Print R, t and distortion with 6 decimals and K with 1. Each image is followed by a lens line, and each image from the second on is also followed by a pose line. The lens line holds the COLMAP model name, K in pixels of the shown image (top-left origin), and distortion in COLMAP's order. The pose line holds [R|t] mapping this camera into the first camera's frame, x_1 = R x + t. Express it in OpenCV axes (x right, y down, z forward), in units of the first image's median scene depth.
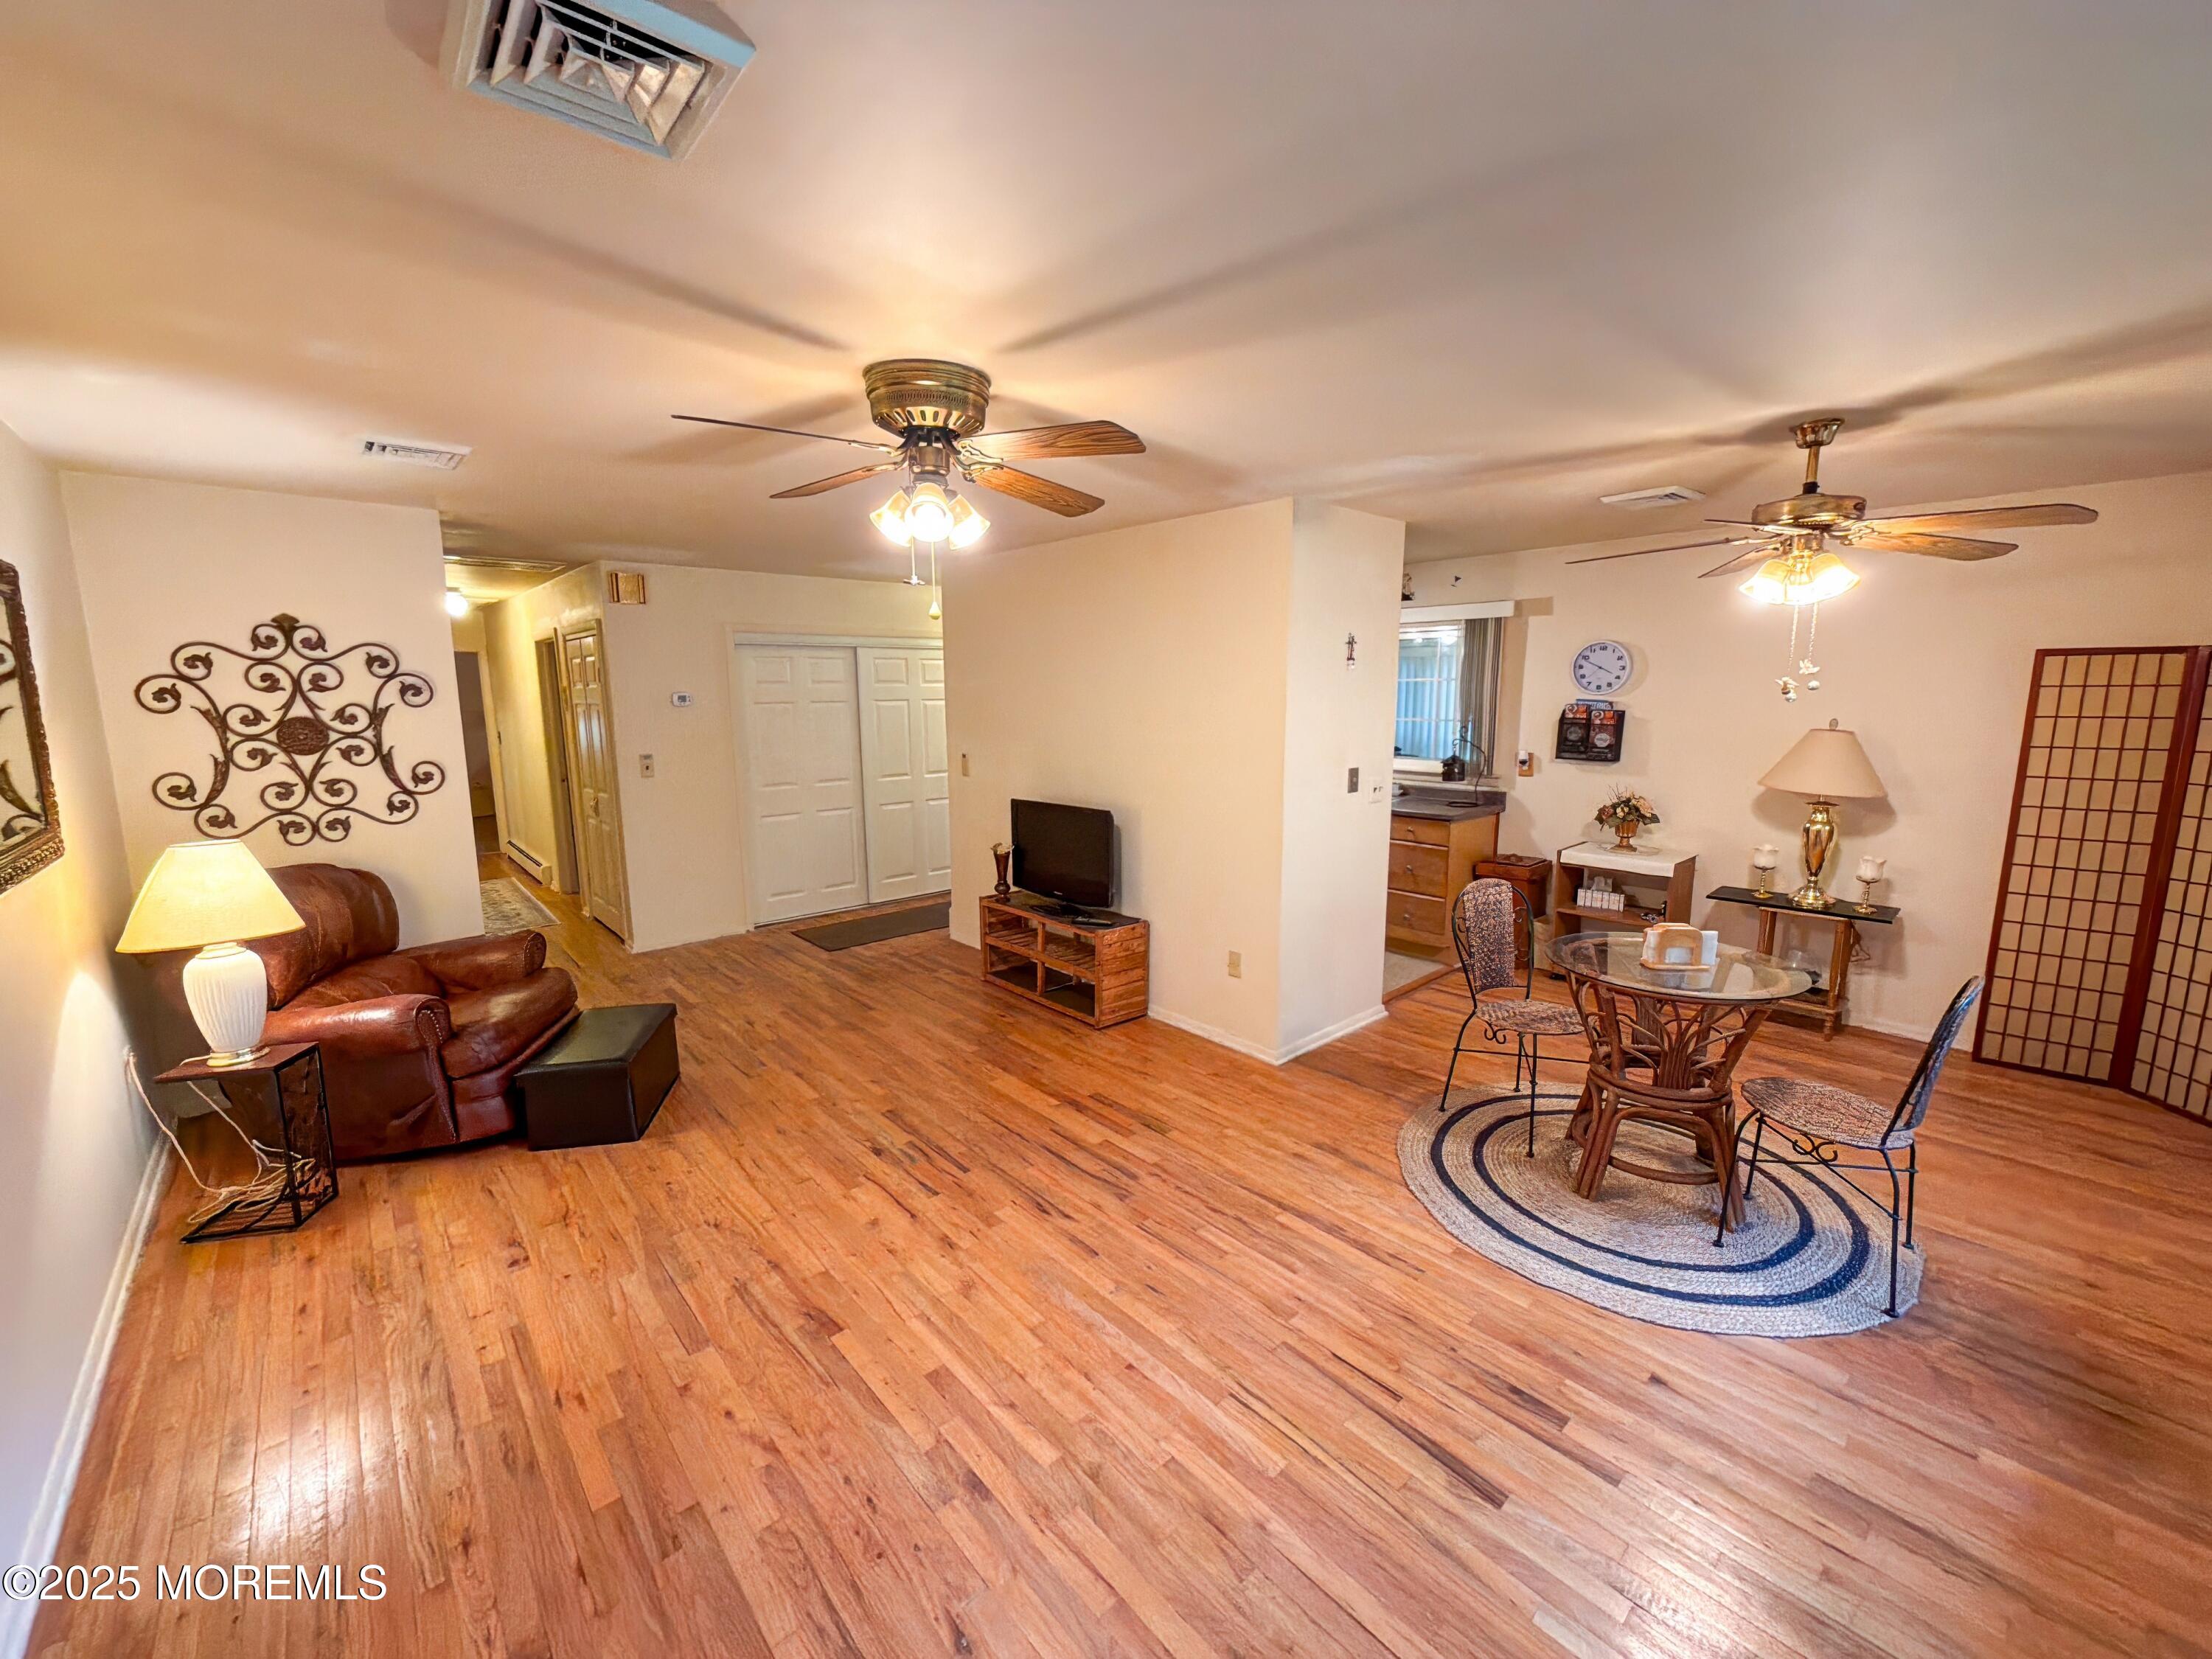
lens RADIAL K [[889.4, 0, 1103.6], [0, 889.4, 833.5], [0, 0, 1]] dist [-0.000015, 0.000043]
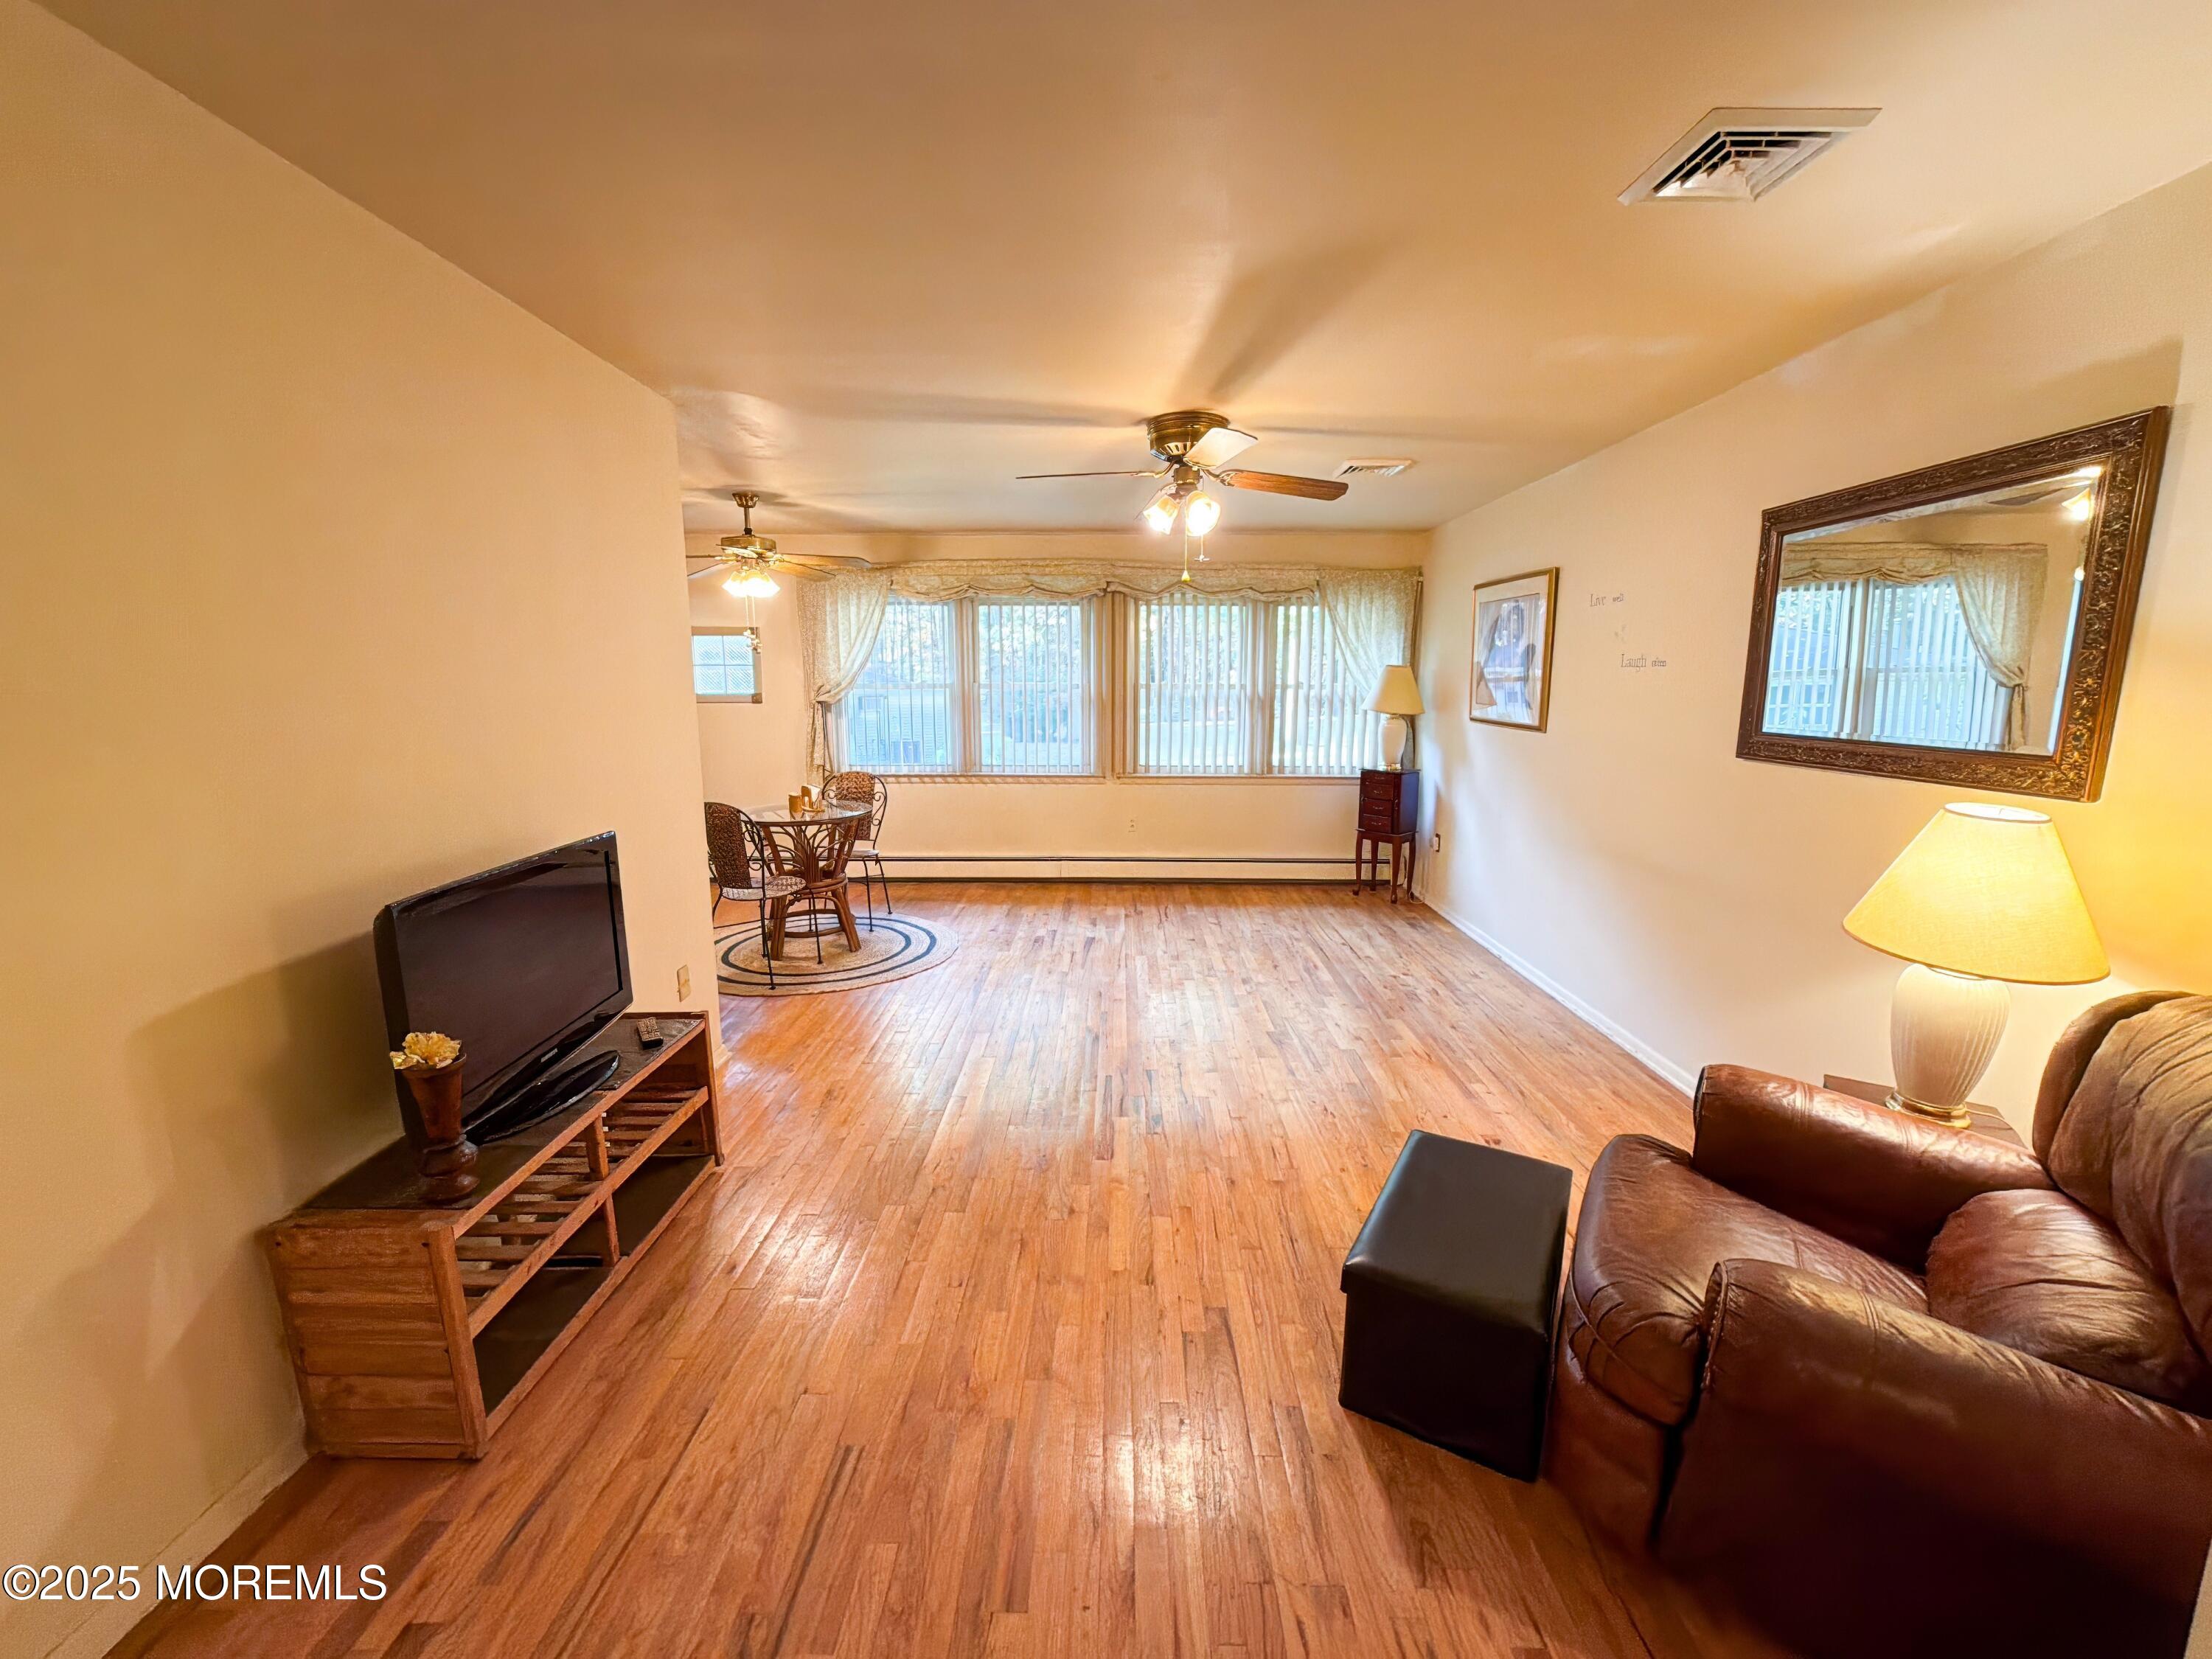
lens RADIAL K [[889.4, 0, 1103.6], [0, 889.4, 833.5], [0, 0, 1]] dist [-0.000015, 0.000043]
pose [[-0.738165, -0.114007, 0.664917, -1.113633], [0.108214, 0.952844, 0.283510, -0.279954], [-0.665885, 0.281231, -0.691019, 2.221359]]
